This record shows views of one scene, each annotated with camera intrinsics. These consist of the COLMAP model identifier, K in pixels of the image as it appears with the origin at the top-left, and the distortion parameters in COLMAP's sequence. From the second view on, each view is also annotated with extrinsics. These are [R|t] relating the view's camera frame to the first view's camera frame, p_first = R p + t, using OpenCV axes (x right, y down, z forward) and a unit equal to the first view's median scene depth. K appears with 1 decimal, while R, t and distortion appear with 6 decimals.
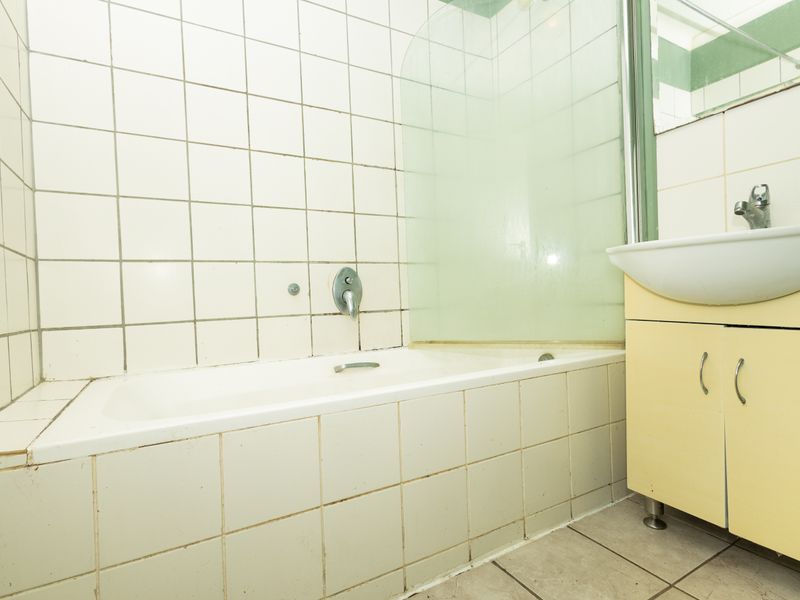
lens RADIAL K [[413.5, 0, 398.8], [0, 413.5, 296.6], [0, 0, 1]] dist [0.010583, -0.003289]
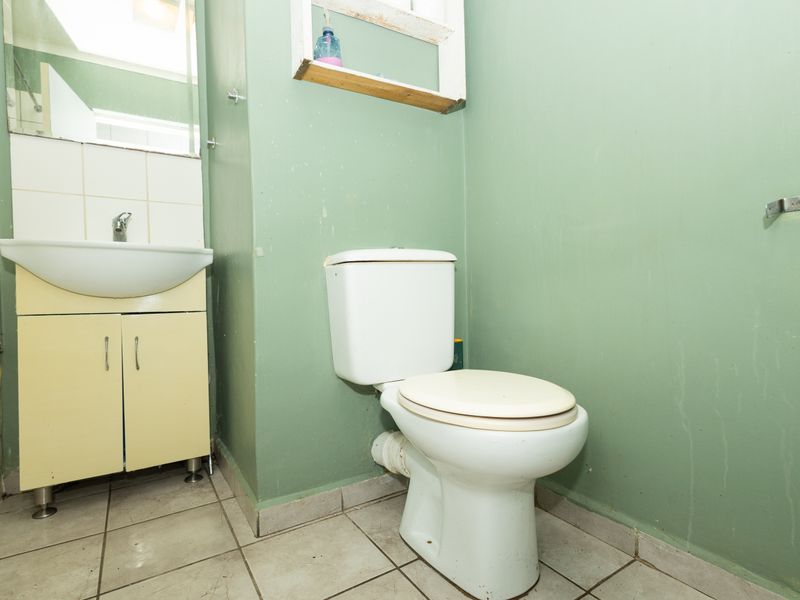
lens RADIAL K [[413.5, 0, 399.9], [0, 413.5, 297.8], [0, 0, 1]] dist [0.010583, -0.003289]
pose [[-0.030085, 0.005246, 0.999534, -0.484197], [0.020425, 0.999781, -0.004633, 0.039823], [-0.999339, 0.020276, -0.030185, 0.156027]]
